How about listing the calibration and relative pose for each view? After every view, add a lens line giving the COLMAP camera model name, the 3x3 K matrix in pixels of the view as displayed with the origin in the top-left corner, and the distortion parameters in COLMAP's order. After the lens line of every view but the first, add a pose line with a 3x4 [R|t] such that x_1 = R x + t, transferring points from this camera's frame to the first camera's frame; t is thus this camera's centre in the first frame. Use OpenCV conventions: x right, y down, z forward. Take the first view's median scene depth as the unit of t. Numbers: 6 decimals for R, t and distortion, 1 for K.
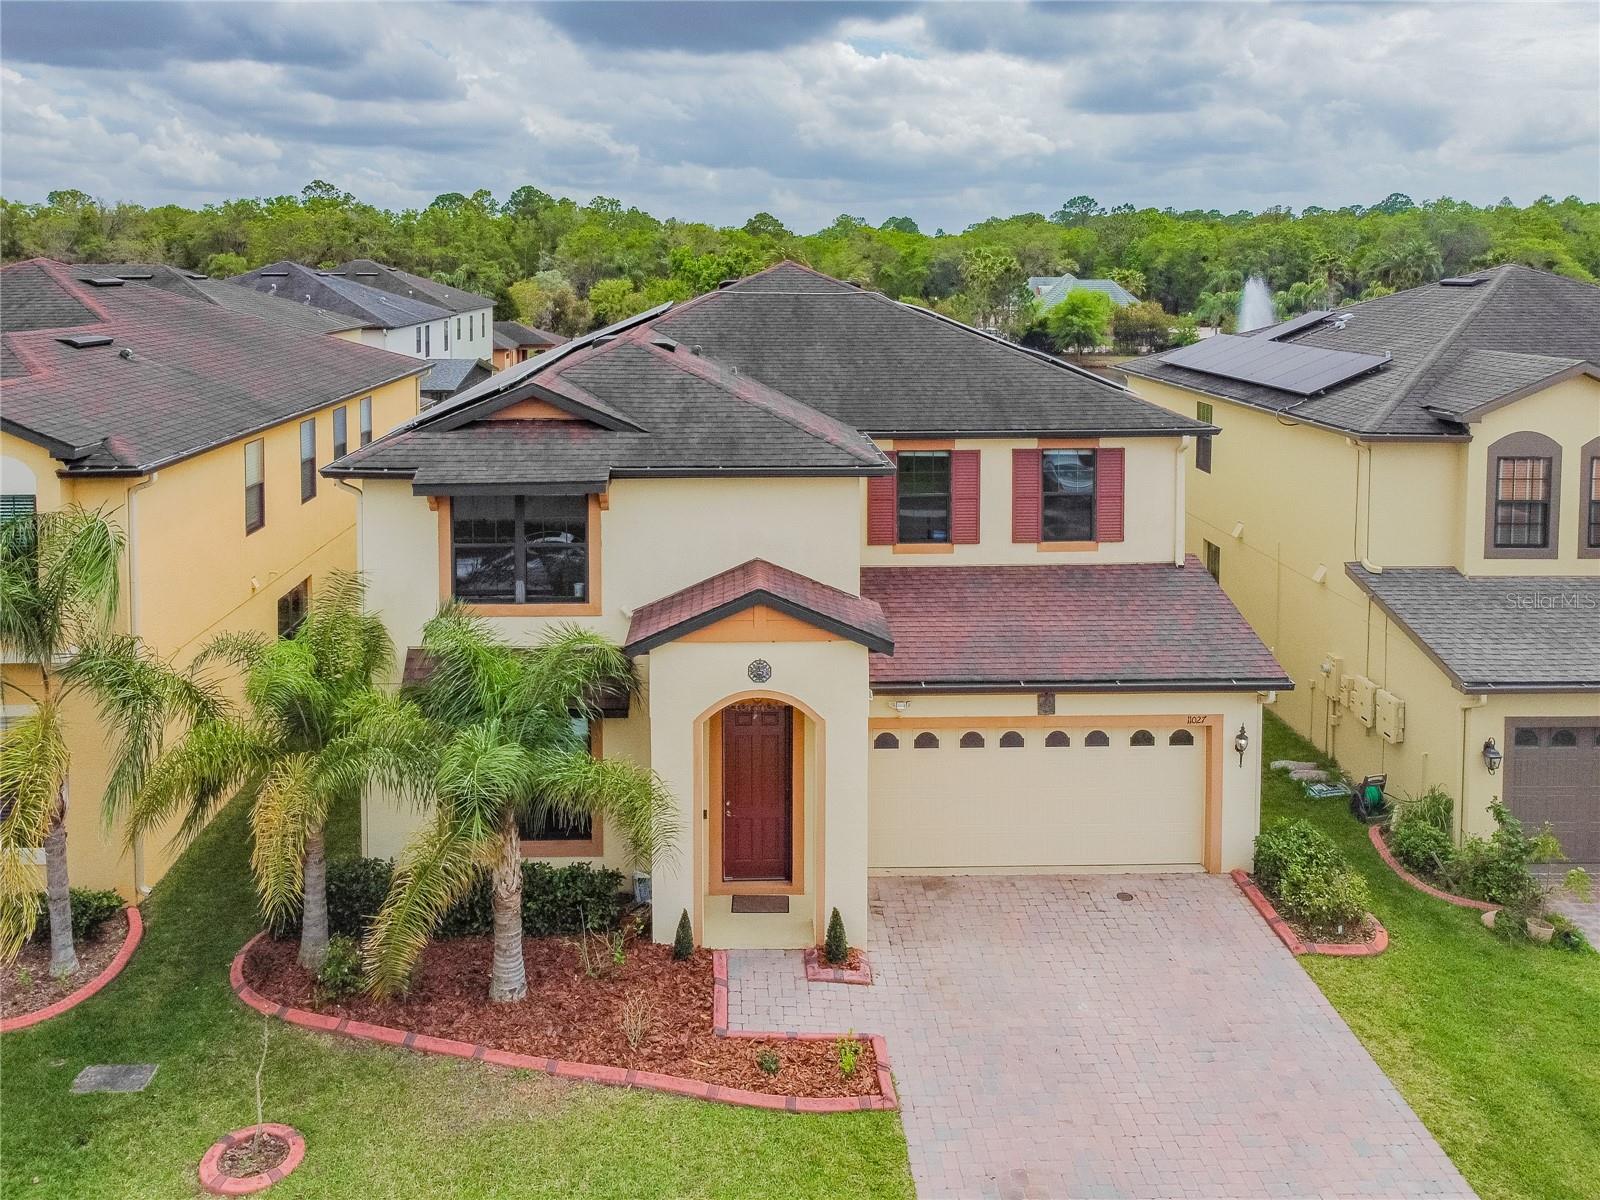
lens RADIAL K [[1281.9, 0, 758.2], [0, 1281.9, 332.3], [0, 0, 1]] dist [-0.002473, 0.002776]
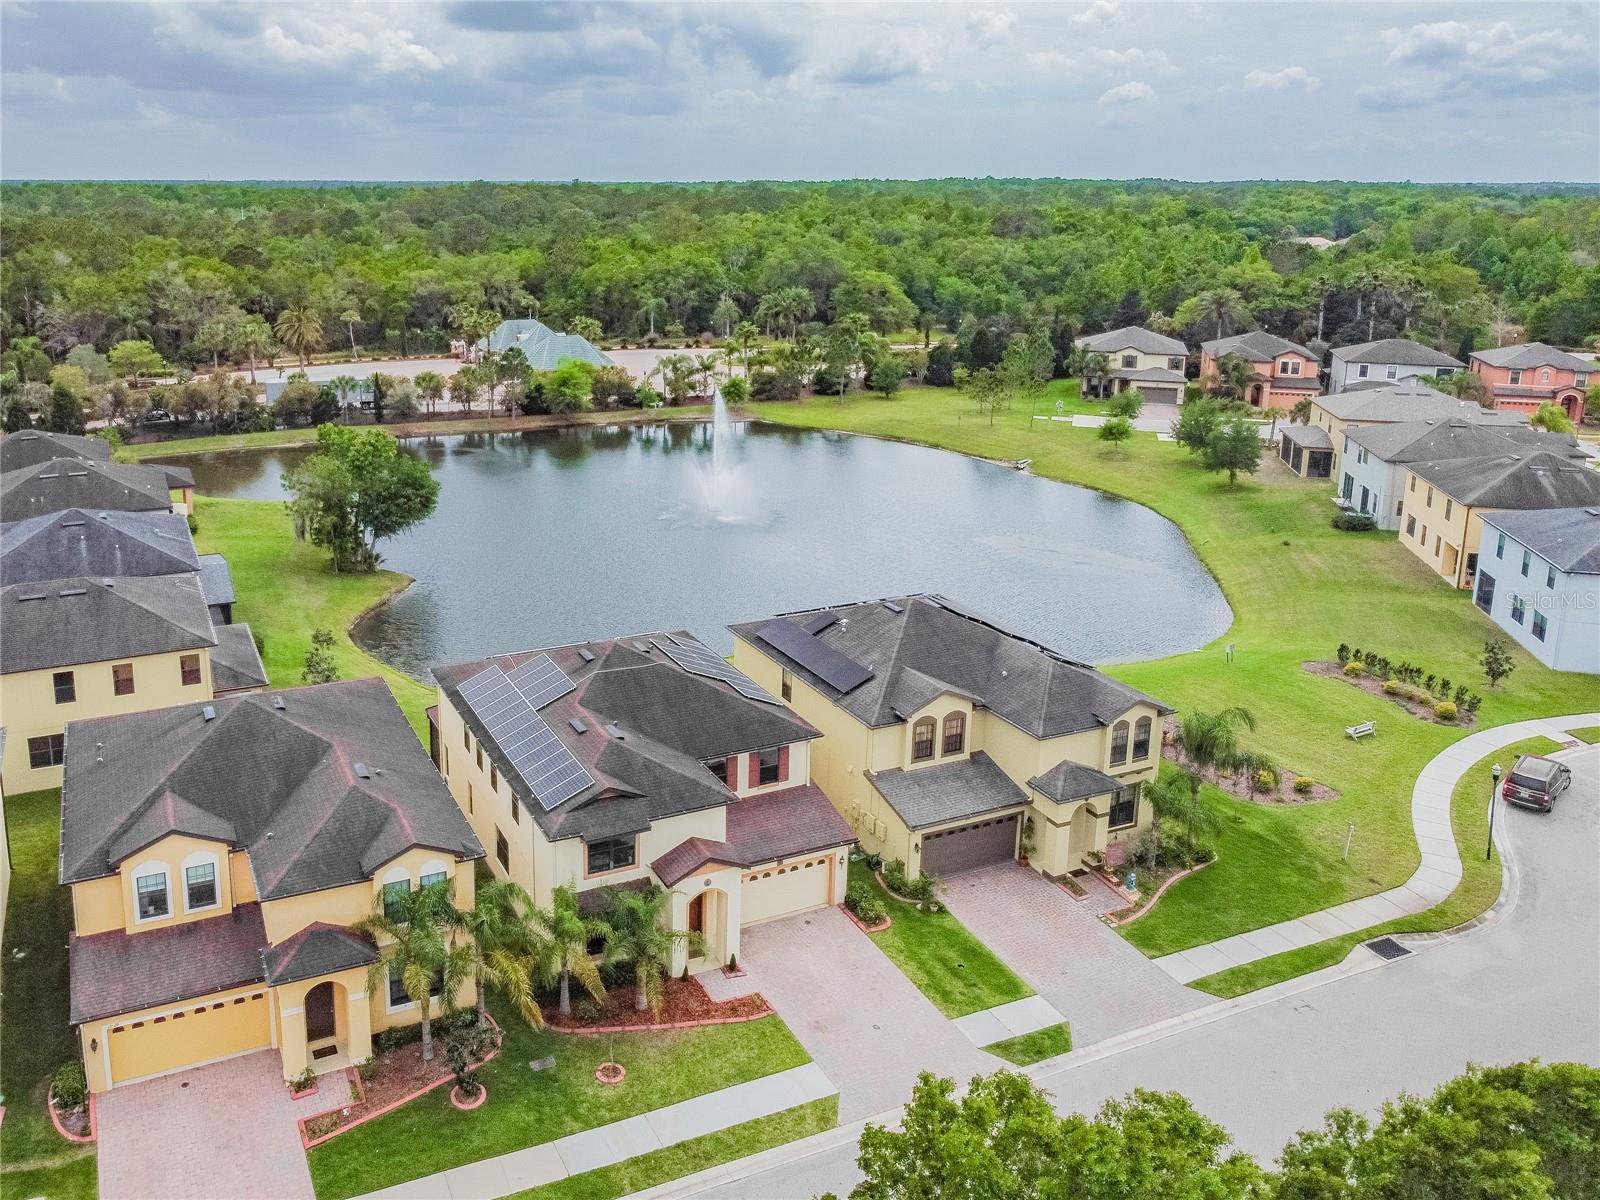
lens RADIAL K [[1261.0, 0, 639.4], [0, 1261.0, 449.5], [0, 0, 1]] dist [0.003354, -0.002408]
pose [[0.929790, -0.073413, 0.360695, -0.976258], [0.017200, 0.987504, 0.156650, -1.021998], [-0.367688, -0.139448, 0.919435, -1.263898]]
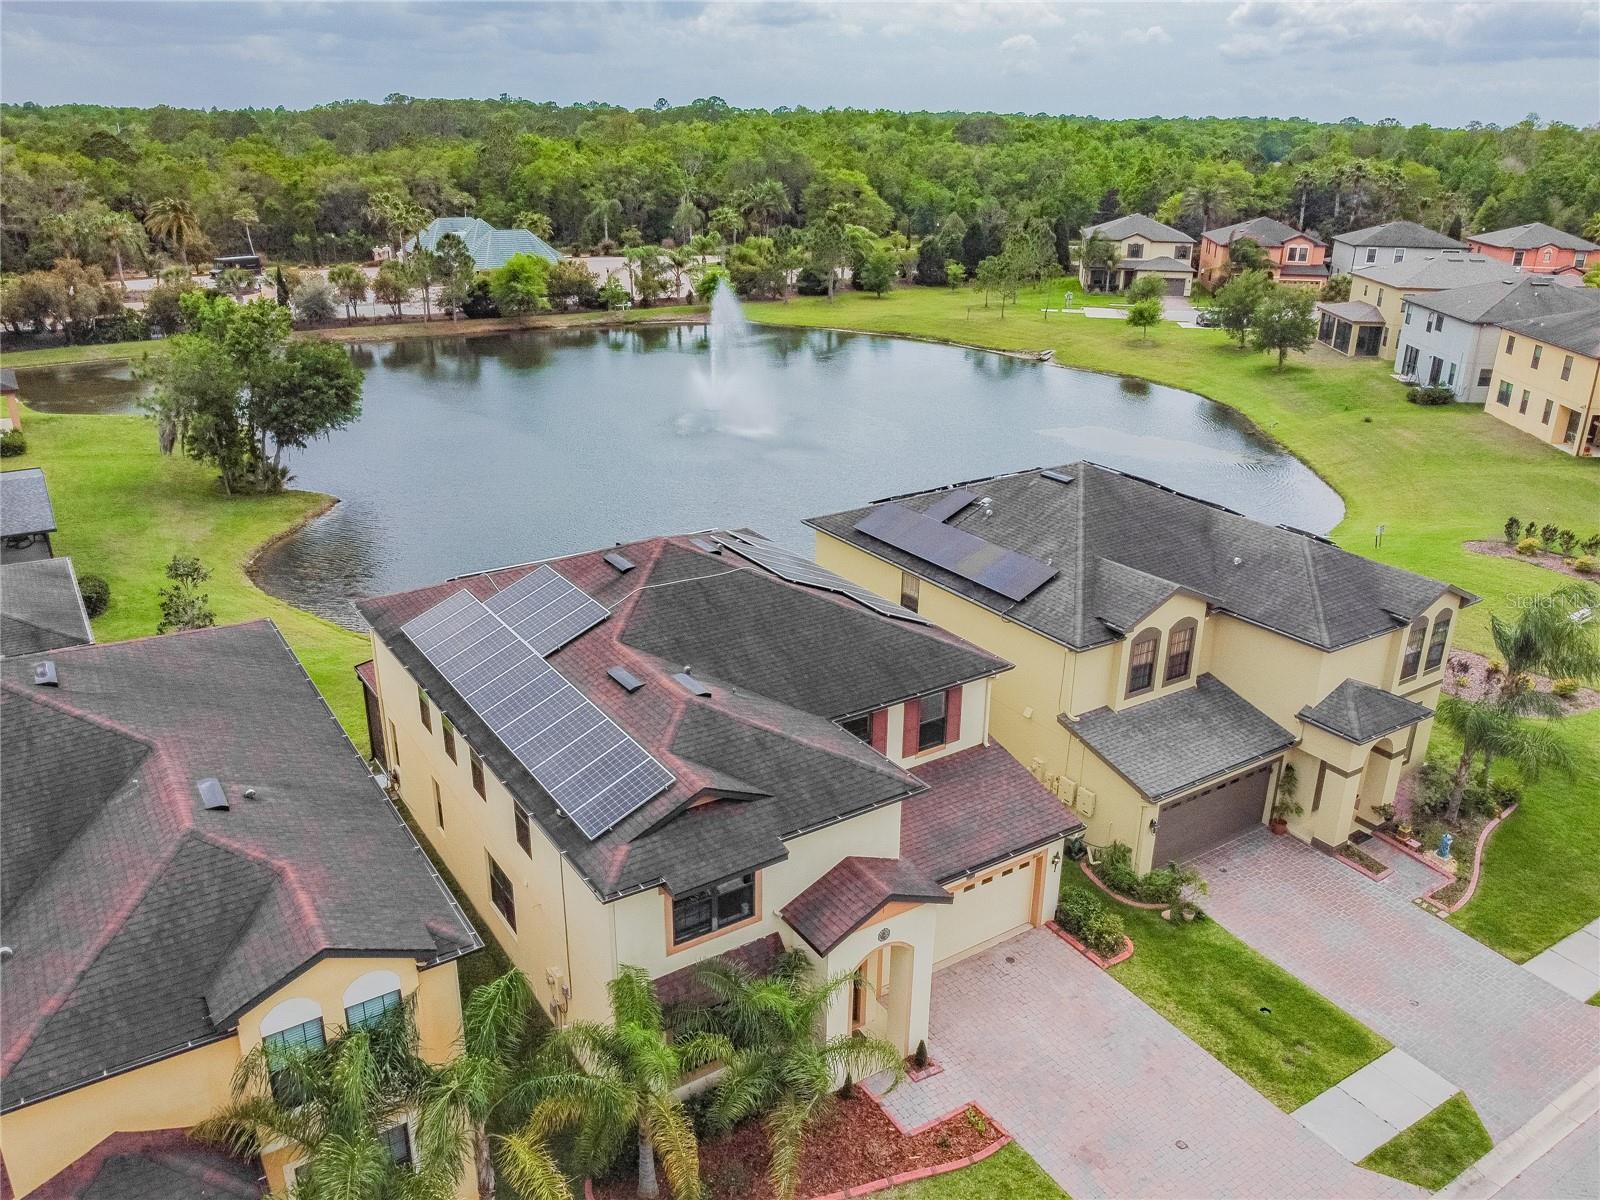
lens RADIAL K [[1212.4, 0, 800.0], [0, 1212.4, 600.0], [0, 0, 1]] dist [-0.001240, -0.000932]
pose [[0.850592, -0.181823, 0.493391, -0.691013], [0.016935, 0.947300, 0.319900, -0.566555], [-0.525554, -0.263749, 0.808845, -0.070186]]
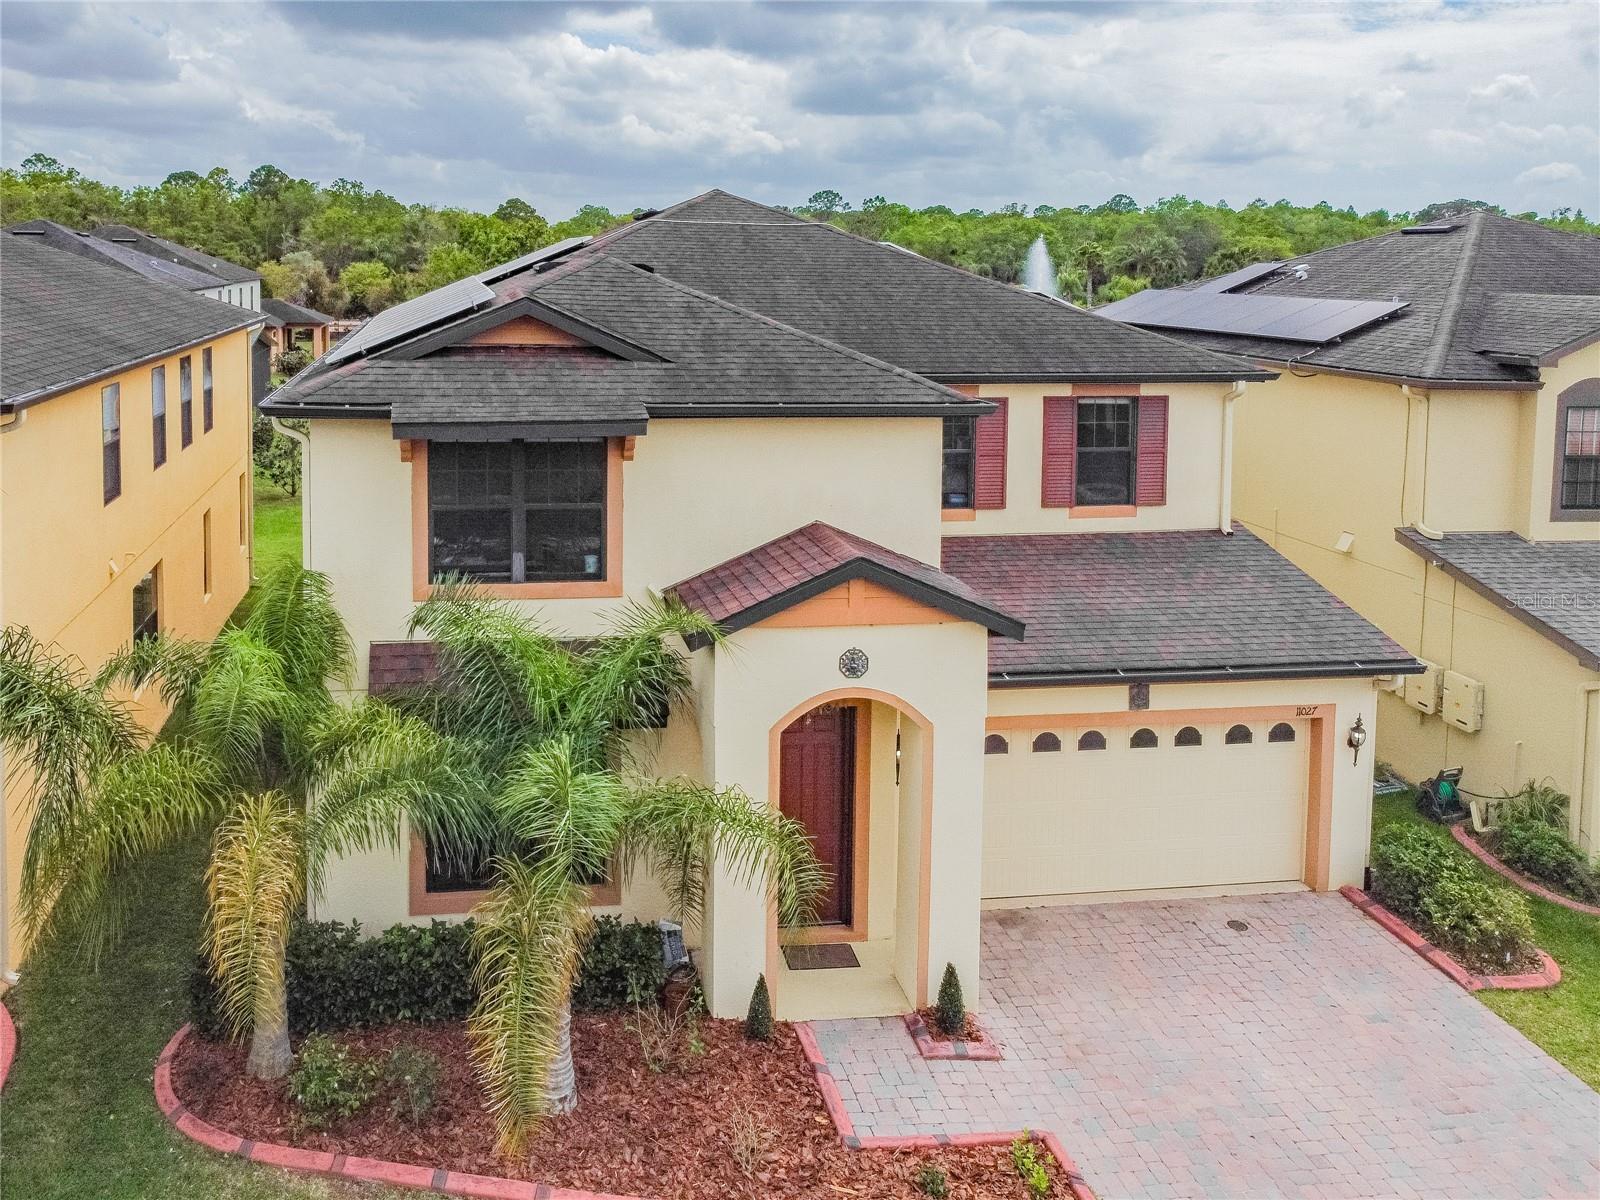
lens RADIAL K [[1286.8, 0, 631.2], [0, 1286.8, 324.9], [0, 0, 1]] dist [0.000657, -0.000472]
pose [[0.993739, 0.008106, 0.111429, -0.200307], [-0.007952, 0.999967, -0.001824, 0.054218], [-0.111440, 0.000926, 0.993771, 0.210458]]
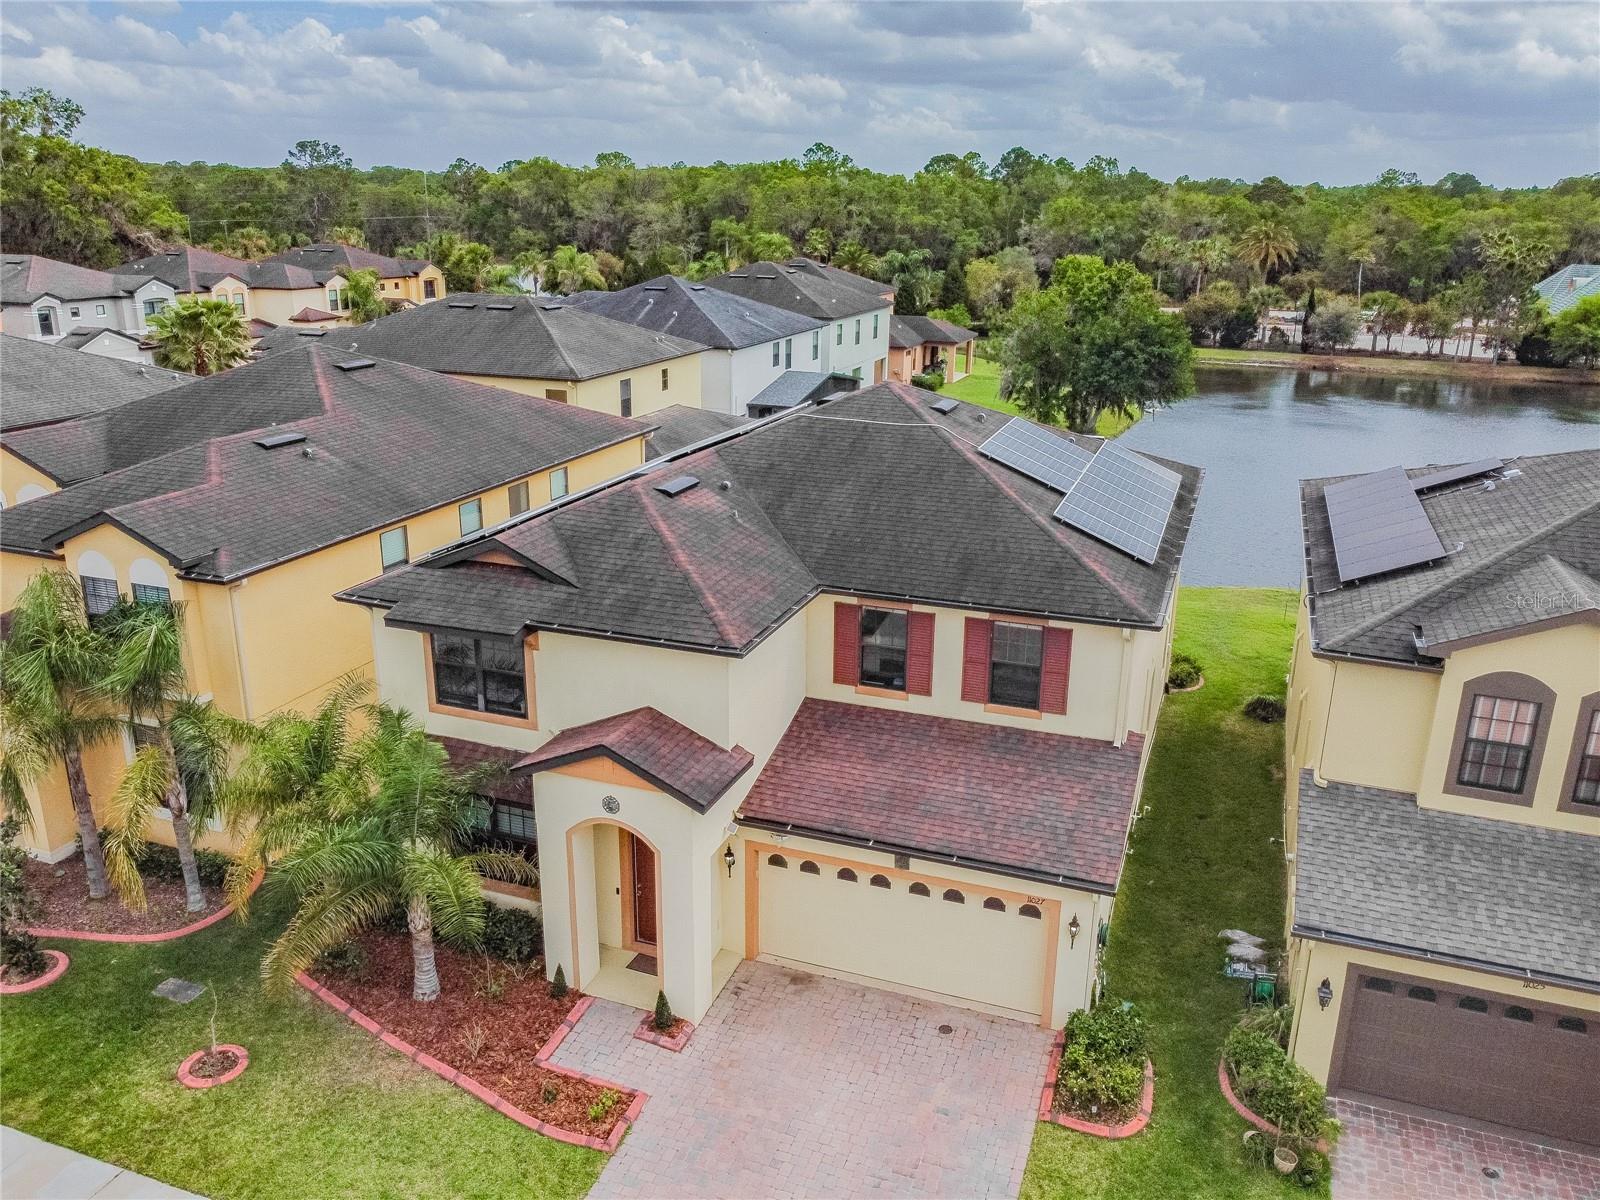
lens RADIAL K [[1238.5, 0, 800.0], [0, 1238.5, 600.0], [0, 0, 1]] dist [-0.000900, -0.001227]
pose [[0.927772, 0.124600, -0.351731, 0.503866], [-0.032236, 0.965842, 0.257119, -0.212221], [0.371754, -0.227209, 0.900097, 0.037395]]
